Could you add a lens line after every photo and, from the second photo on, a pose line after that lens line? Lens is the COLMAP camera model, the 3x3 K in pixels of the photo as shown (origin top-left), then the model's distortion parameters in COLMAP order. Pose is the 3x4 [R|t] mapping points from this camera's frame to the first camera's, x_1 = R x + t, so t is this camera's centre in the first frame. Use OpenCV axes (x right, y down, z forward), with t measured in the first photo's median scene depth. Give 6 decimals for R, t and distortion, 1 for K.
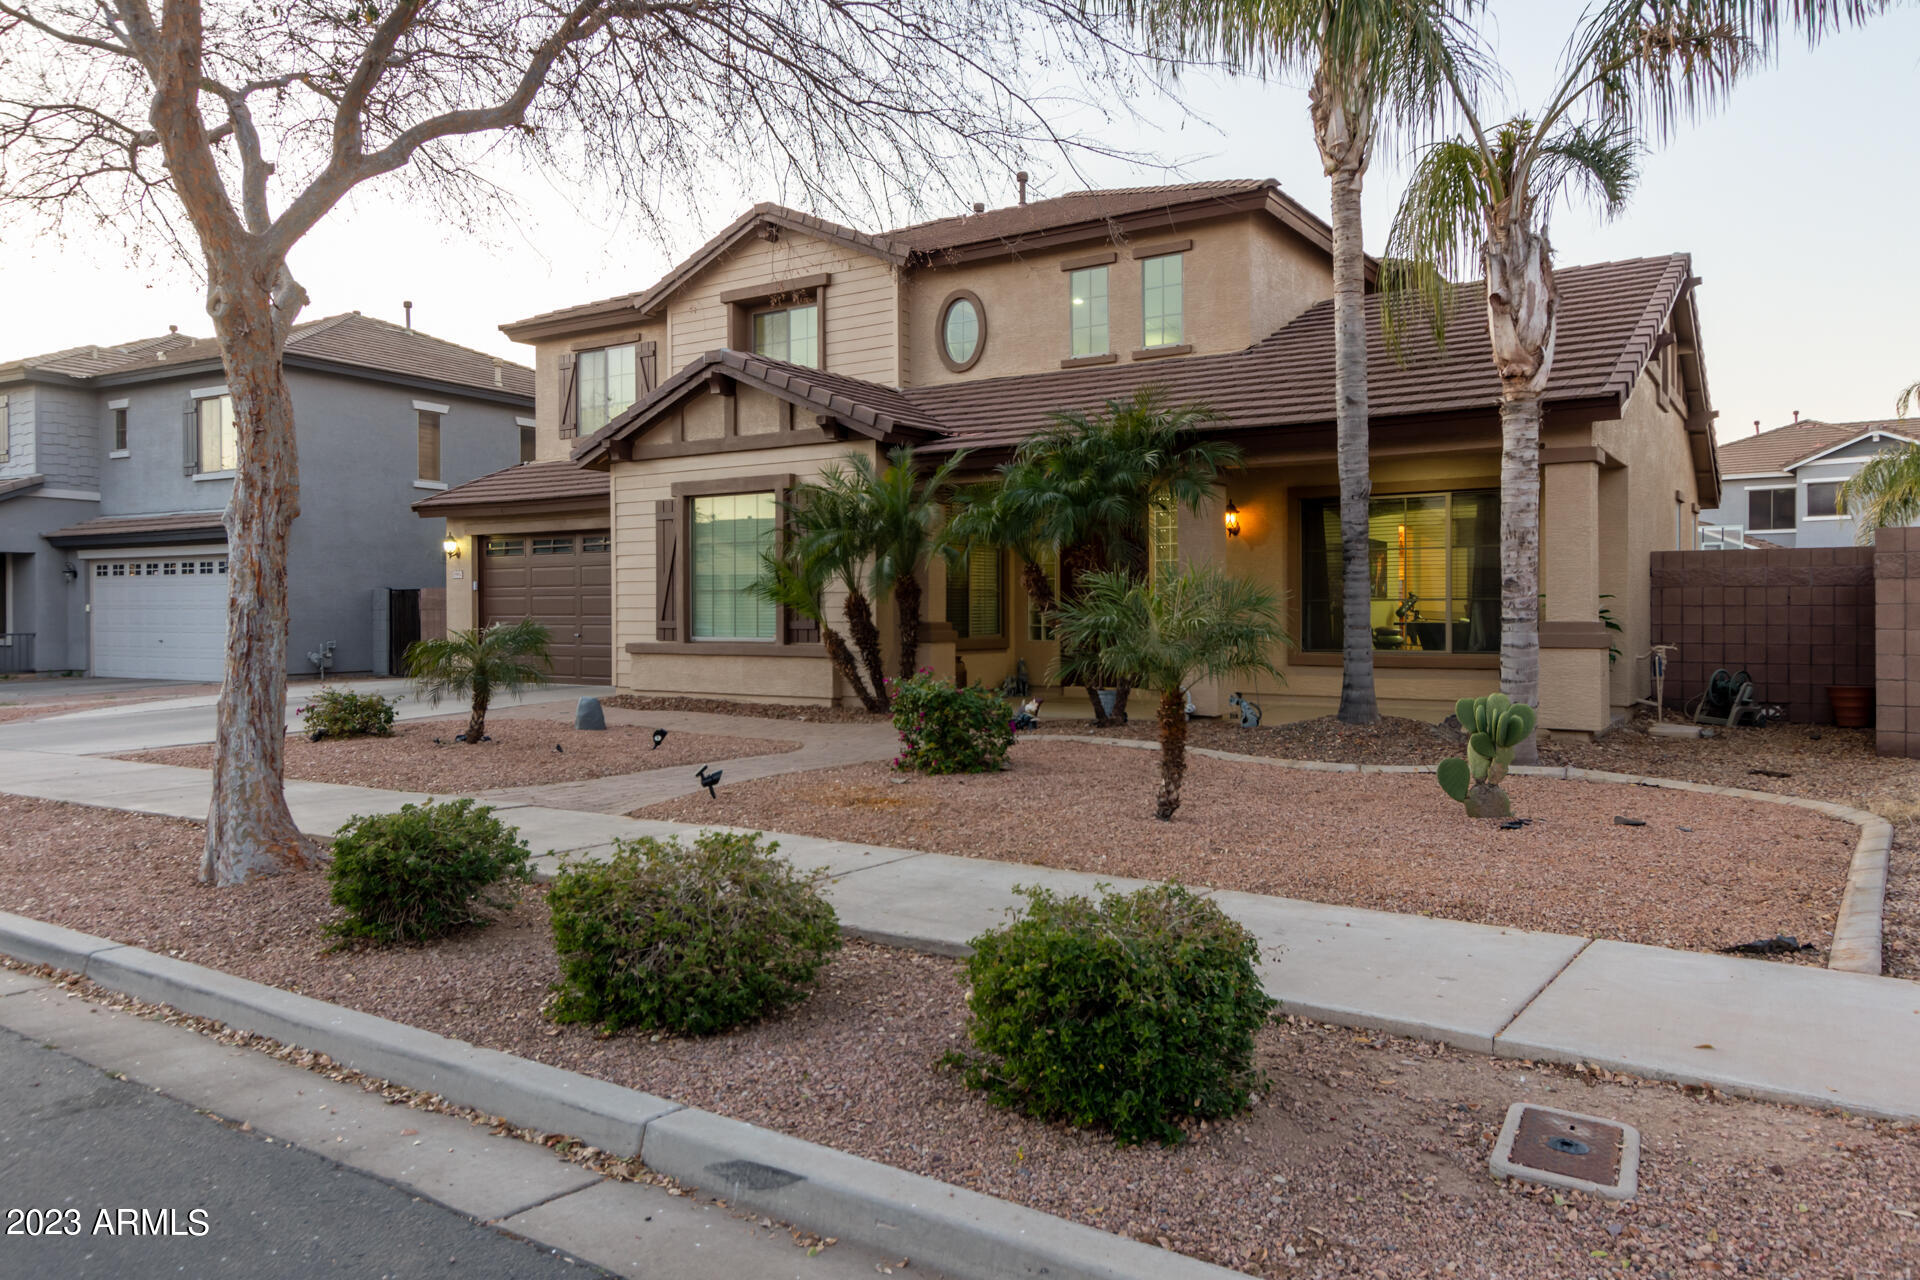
lens RADIAL K [[1308.7, 0, 960.0], [0, 1308.7, 640.0], [0, 0, 1]] dist [-0.000483, -0.002267]
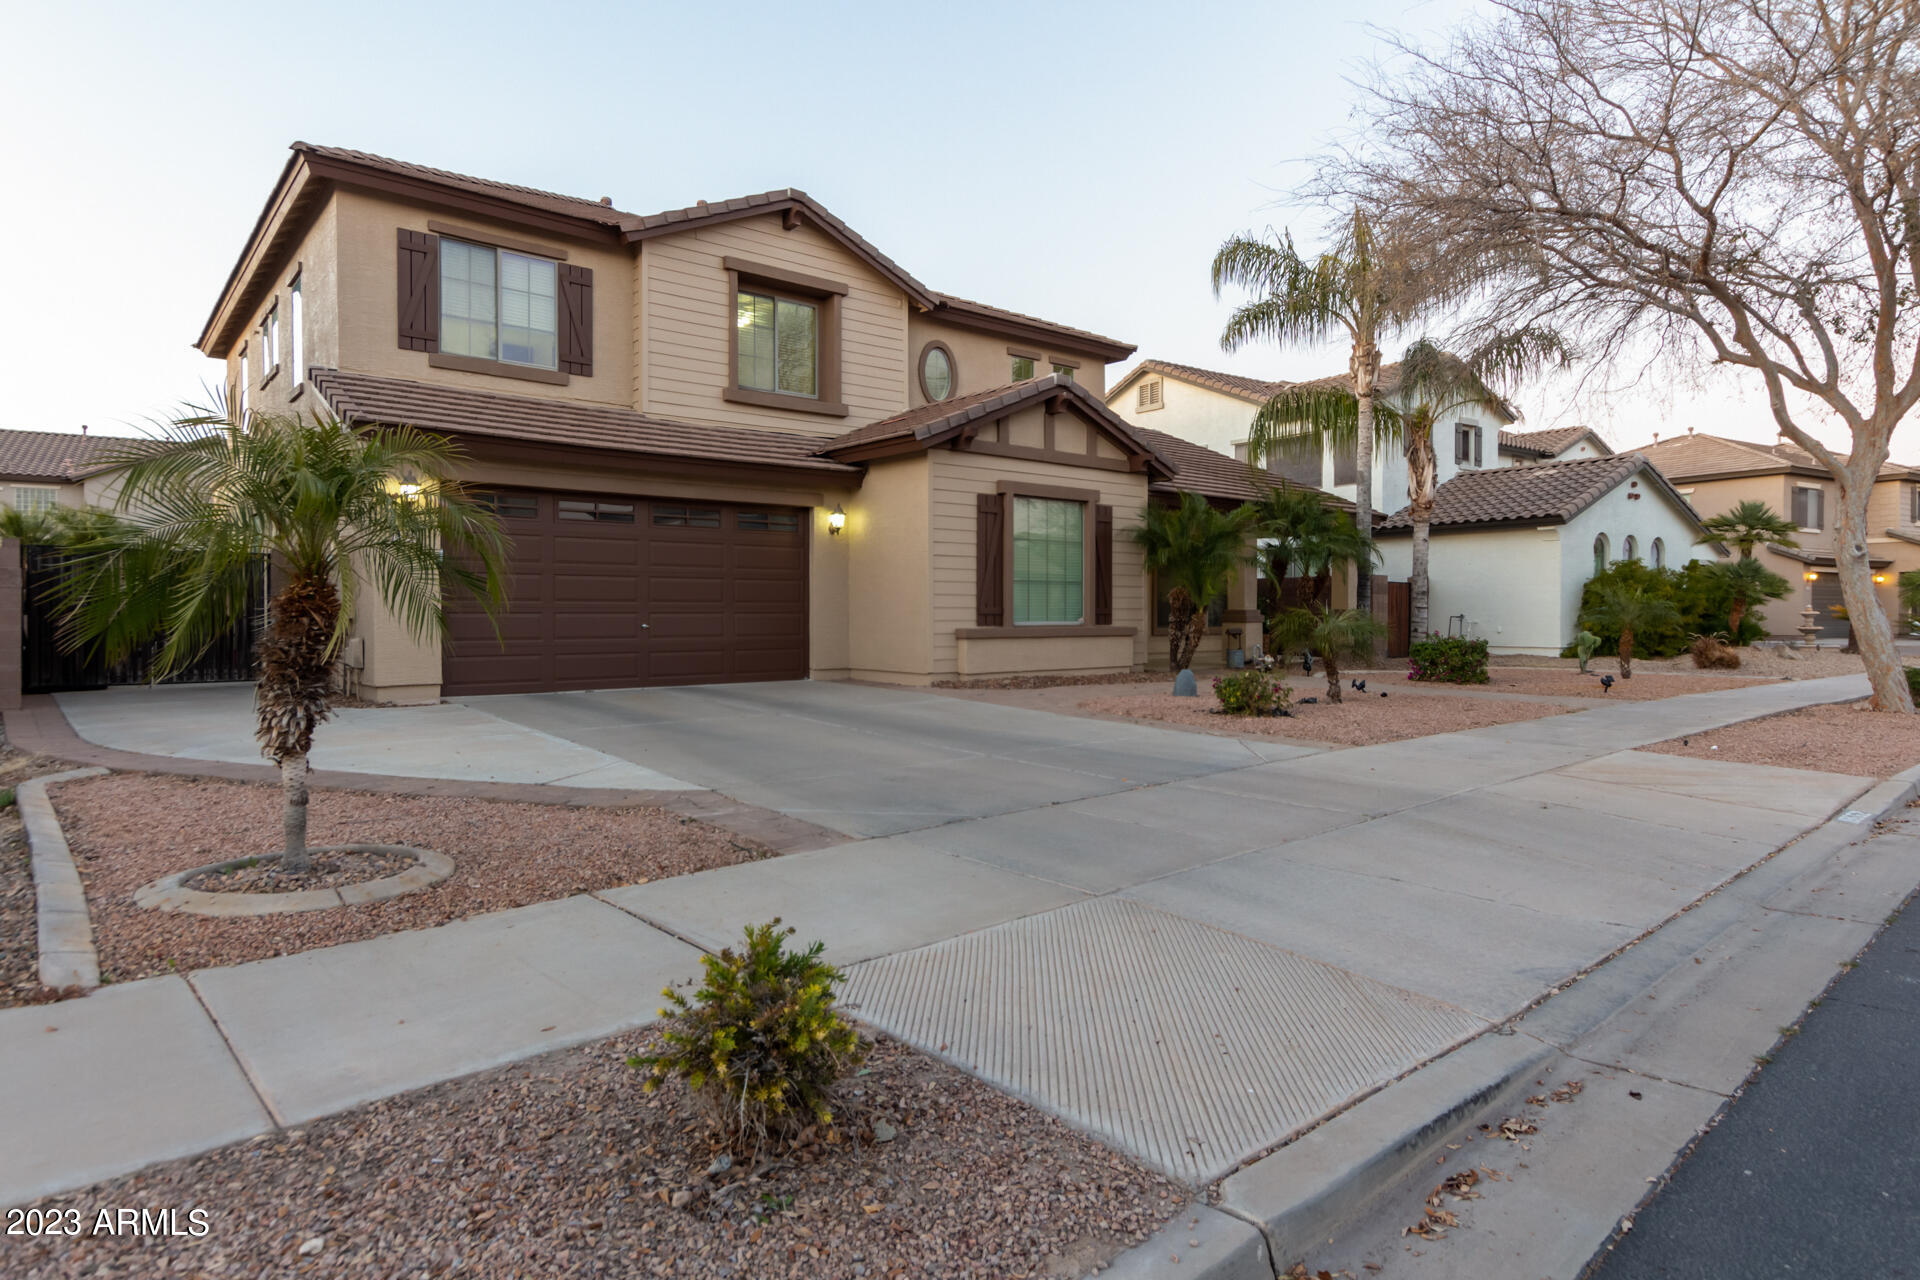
lens RADIAL K [[1081.1, 0, 960.0], [0, 1081.1, 640.0], [0, 0, 1]] dist [-0.002069, 0.000321]
pose [[0.280419, -0.019752, 0.959674, -0.969899], [0.021862, 0.999660, 0.014187, -0.001075], [-0.959629, 0.017002, 0.280756, 0.699499]]
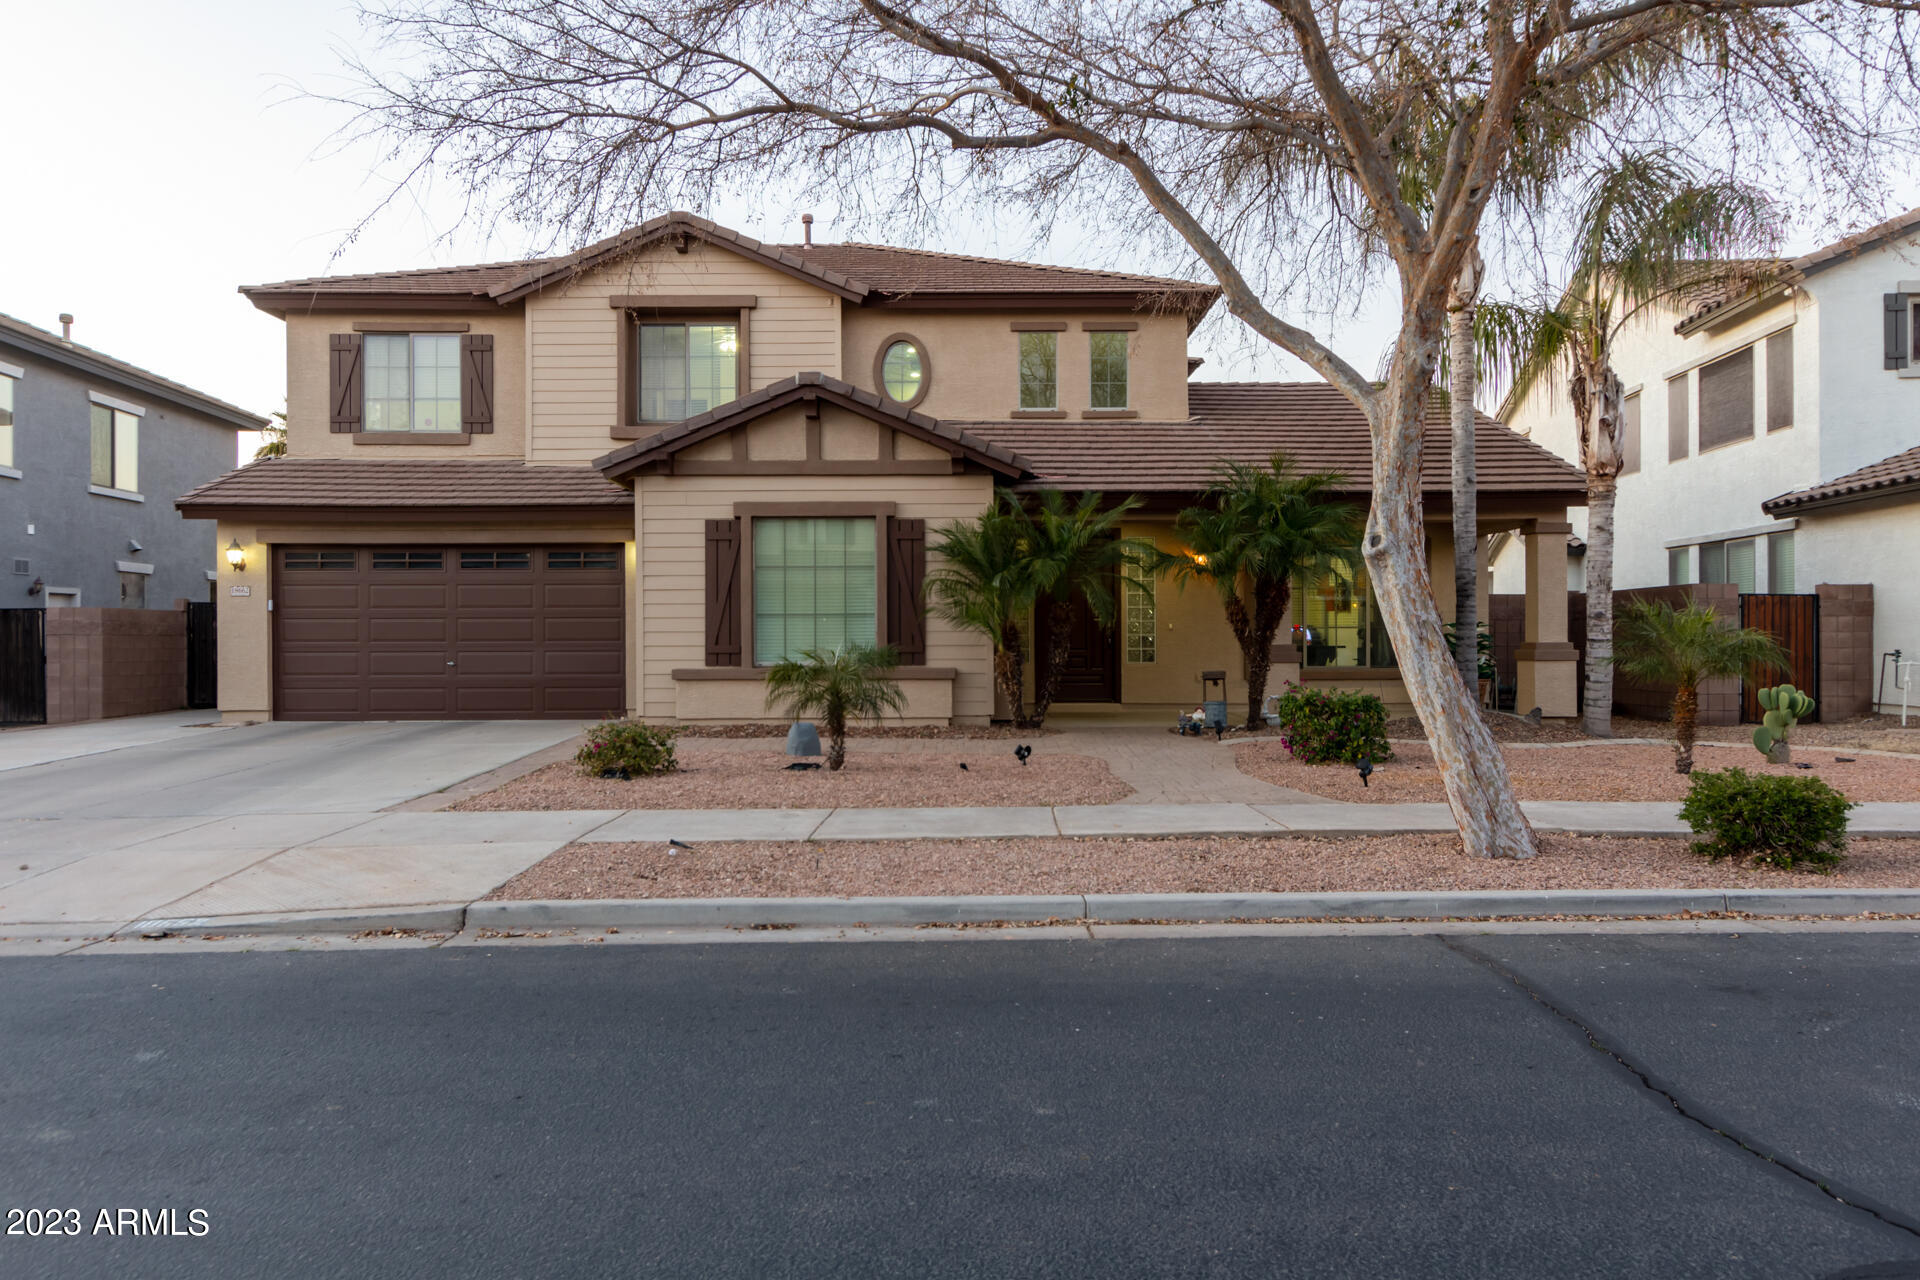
lens RADIAL K [[1308.7, 0, 960.0], [0, 1308.7, 640.0], [0, 0, 1]] dist [-0.000483, -0.002267]
pose [[0.829122, 0.000235, 0.559068, -0.550779], [0.013950, 0.999680, -0.021109, 0.003413], [-0.558894, 0.025301, 0.828853, 0.103197]]
